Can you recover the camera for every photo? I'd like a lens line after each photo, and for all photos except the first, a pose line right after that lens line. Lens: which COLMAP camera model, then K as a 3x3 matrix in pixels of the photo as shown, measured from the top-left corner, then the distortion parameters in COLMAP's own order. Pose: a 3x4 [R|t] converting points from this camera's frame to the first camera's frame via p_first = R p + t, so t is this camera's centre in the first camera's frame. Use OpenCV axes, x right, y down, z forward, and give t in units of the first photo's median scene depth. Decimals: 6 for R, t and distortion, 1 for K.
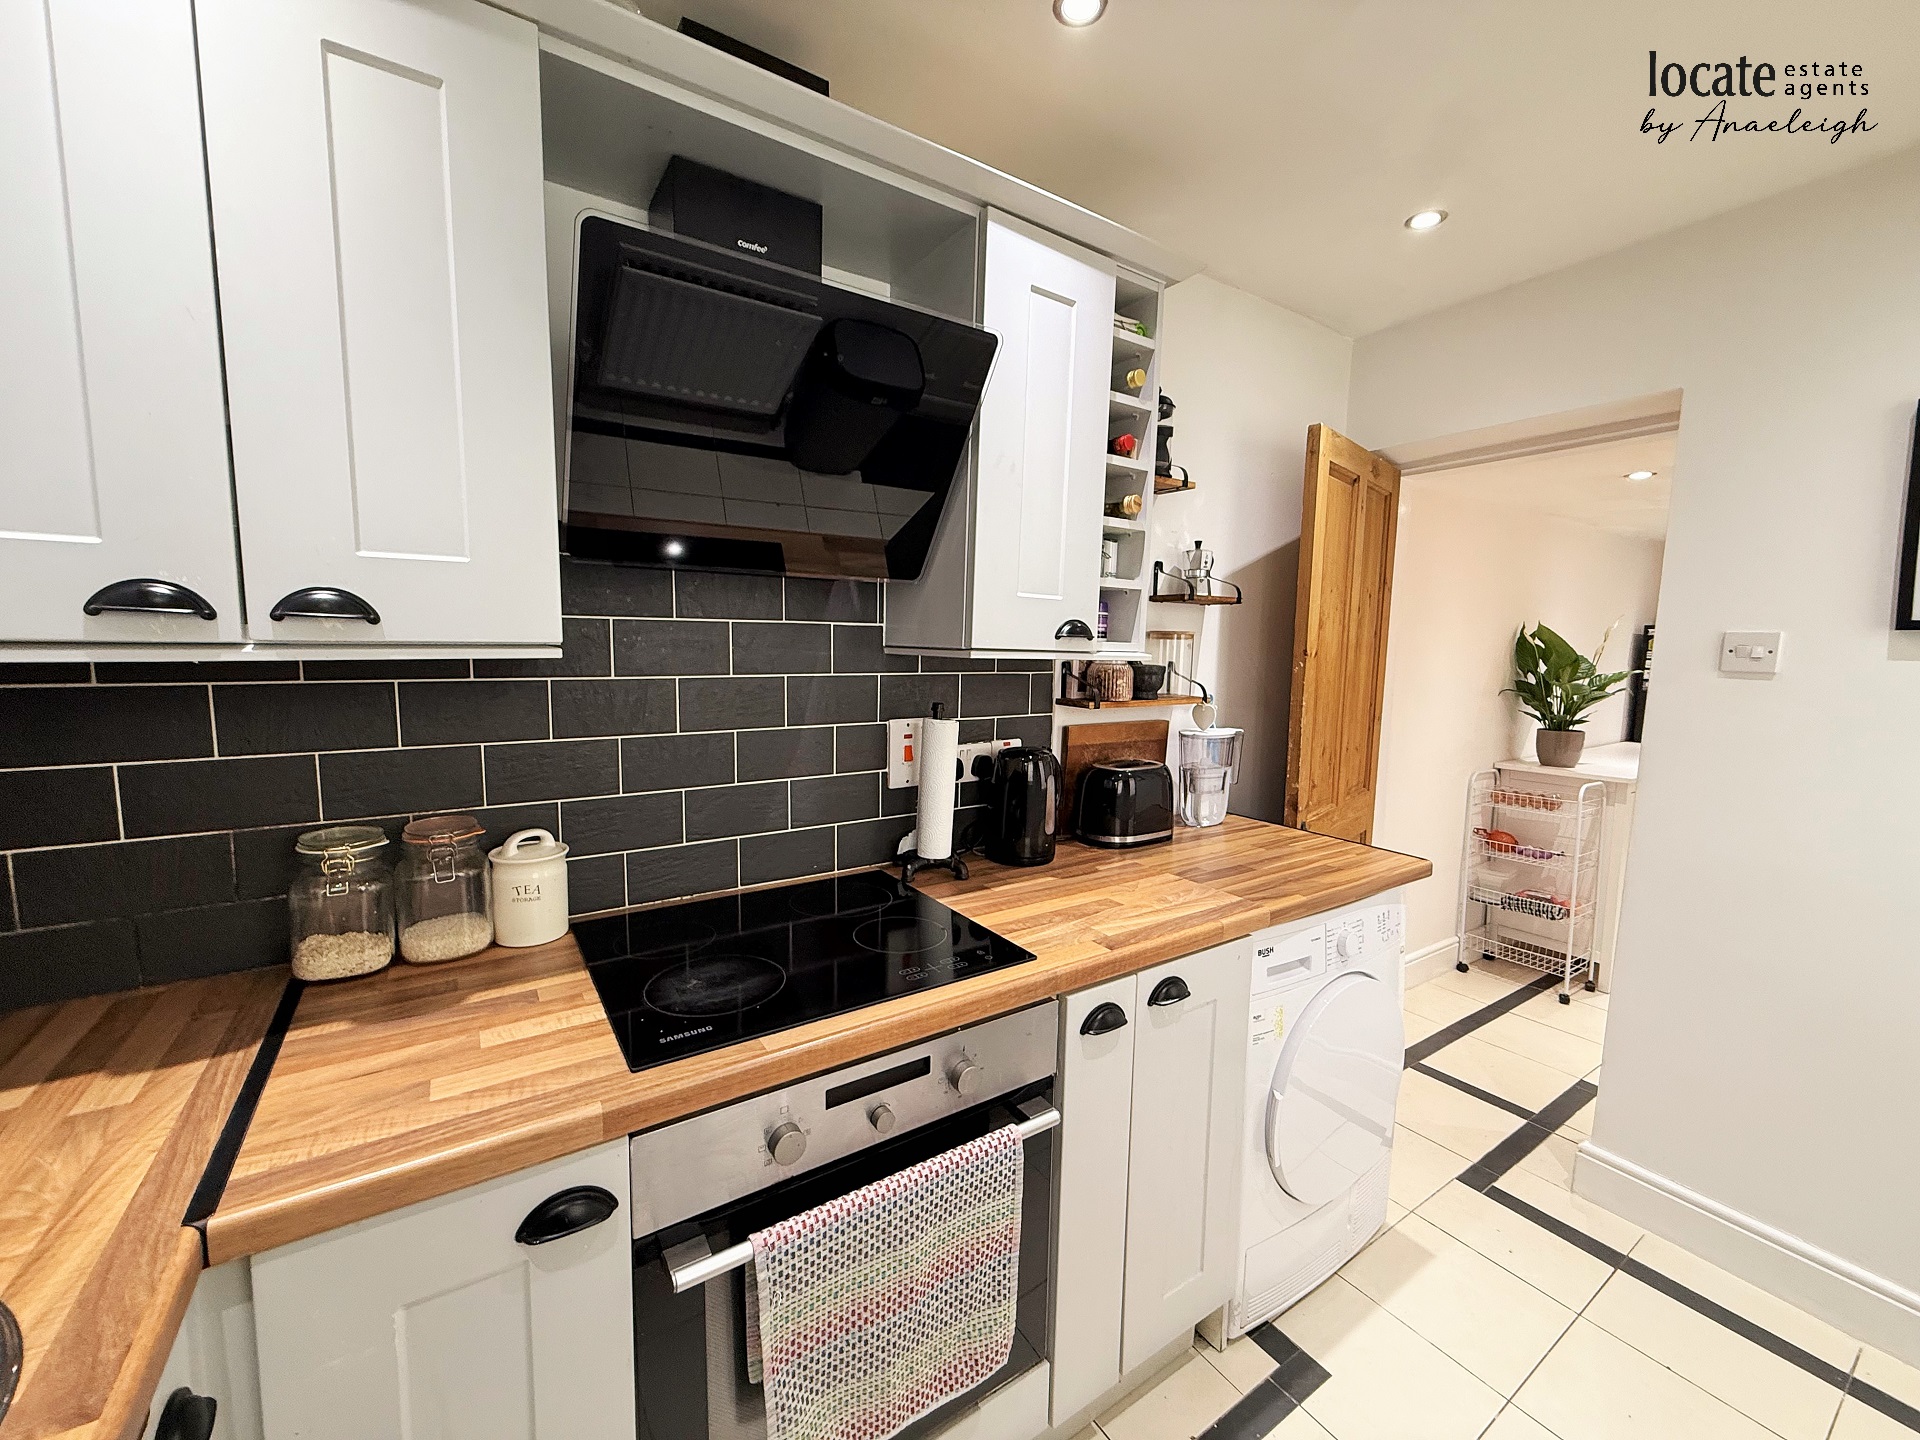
lens RADIAL K [[762.0, 0, 953.7], [0, 762.0, 722.3], [0, 0, 1]] dist [0.001803, 0.000100]
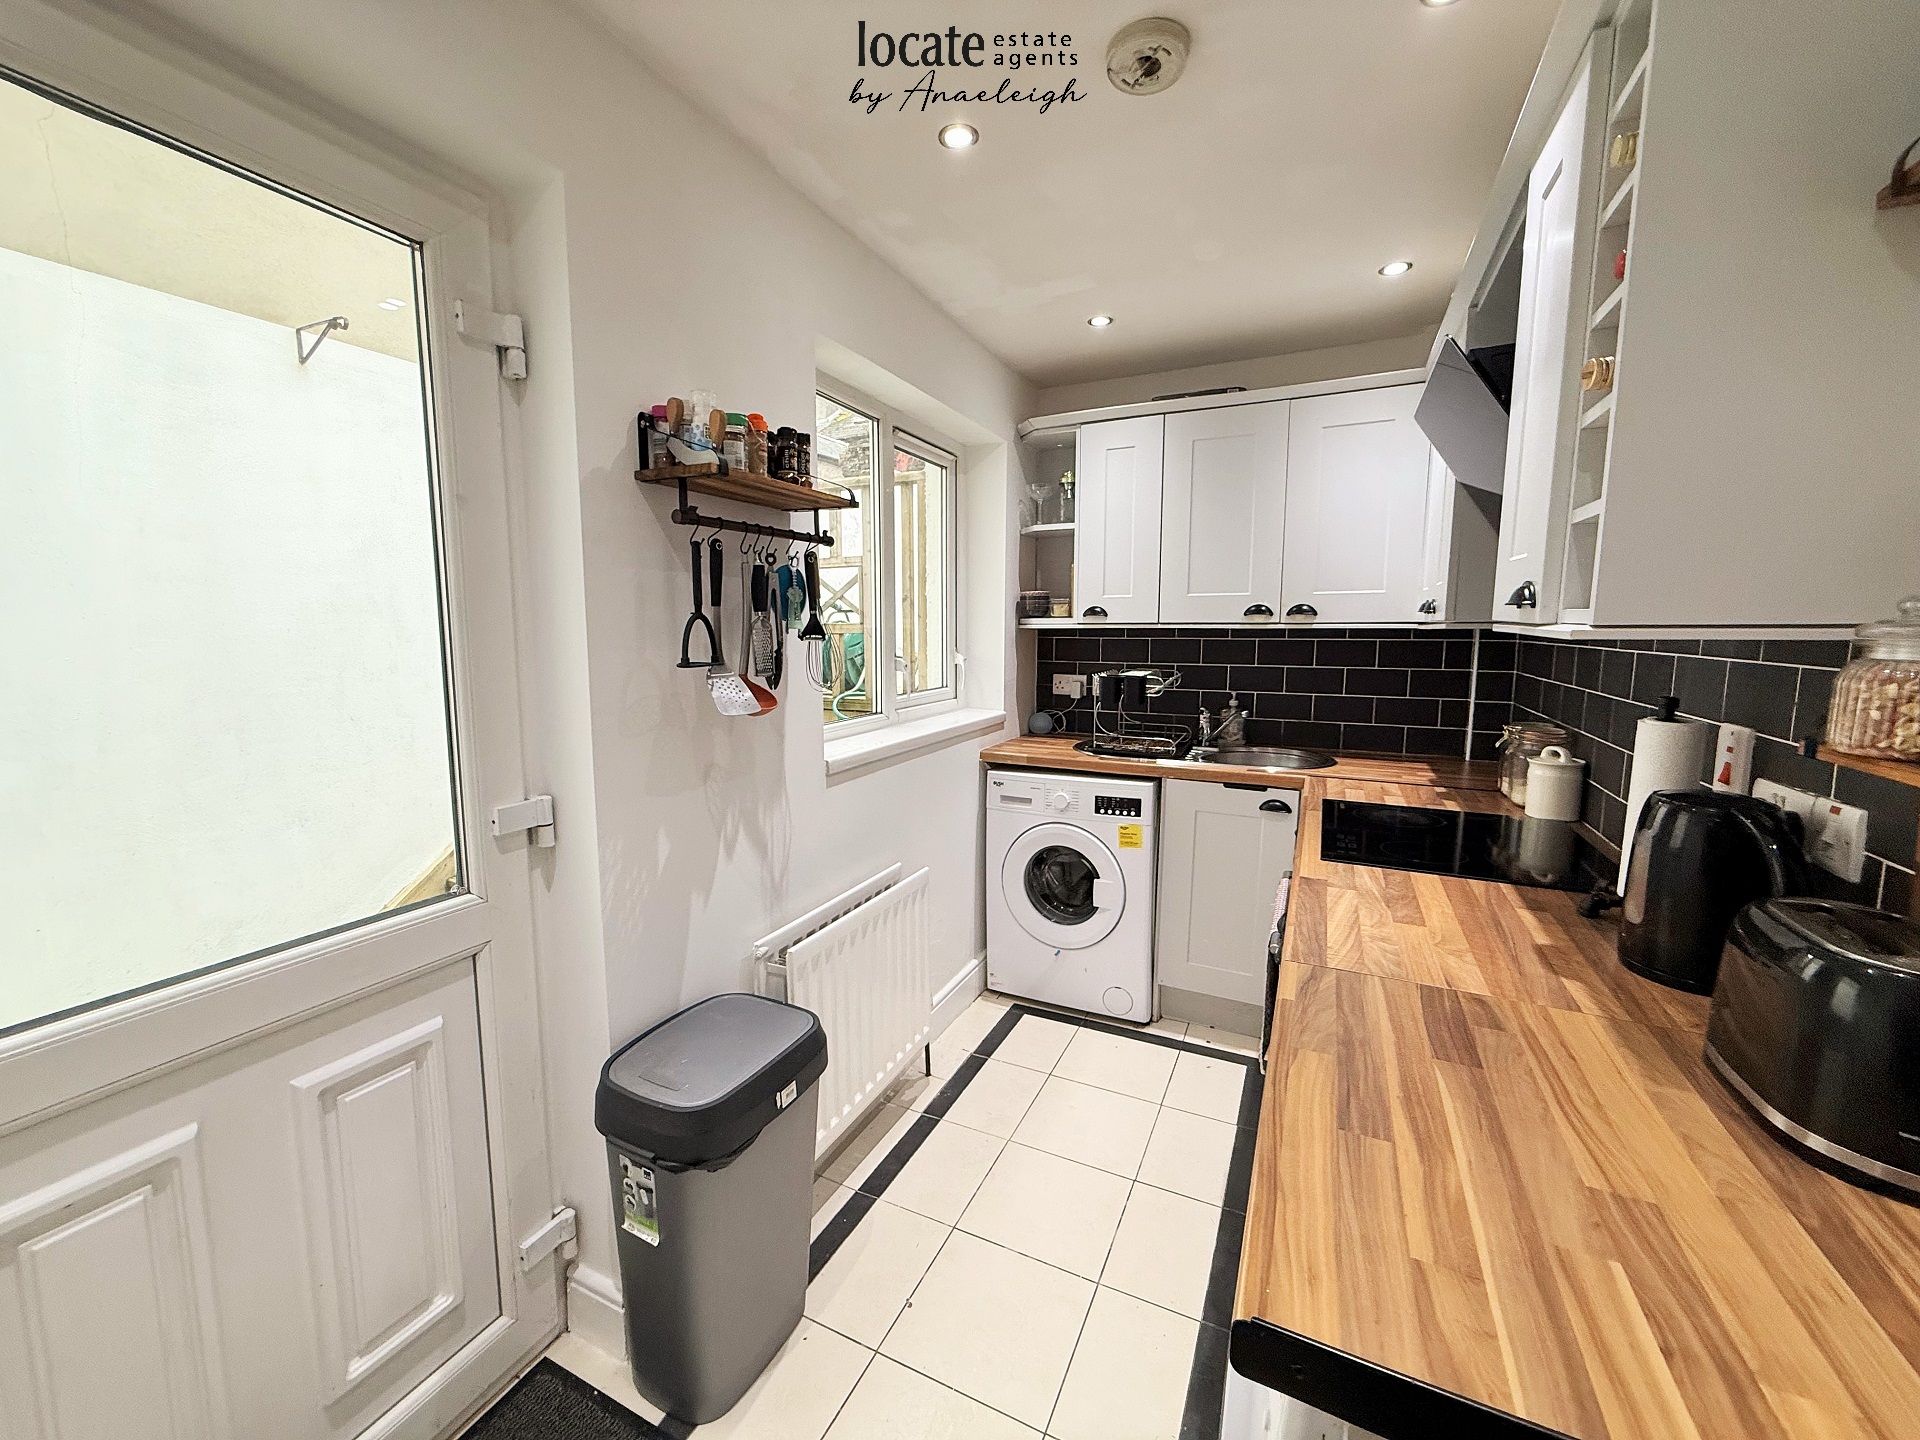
lens RADIAL K [[762.0, 0, 953.7], [0, 762.0, 722.3], [0, 0, 1]] dist [0.001803, 0.000100]
pose [[-0.859576, 0.045653, -0.508964, 0.993701], [-0.073682, 0.974520, 0.211852, -0.111926], [0.505667, 0.219605, -0.834311, 1.316210]]
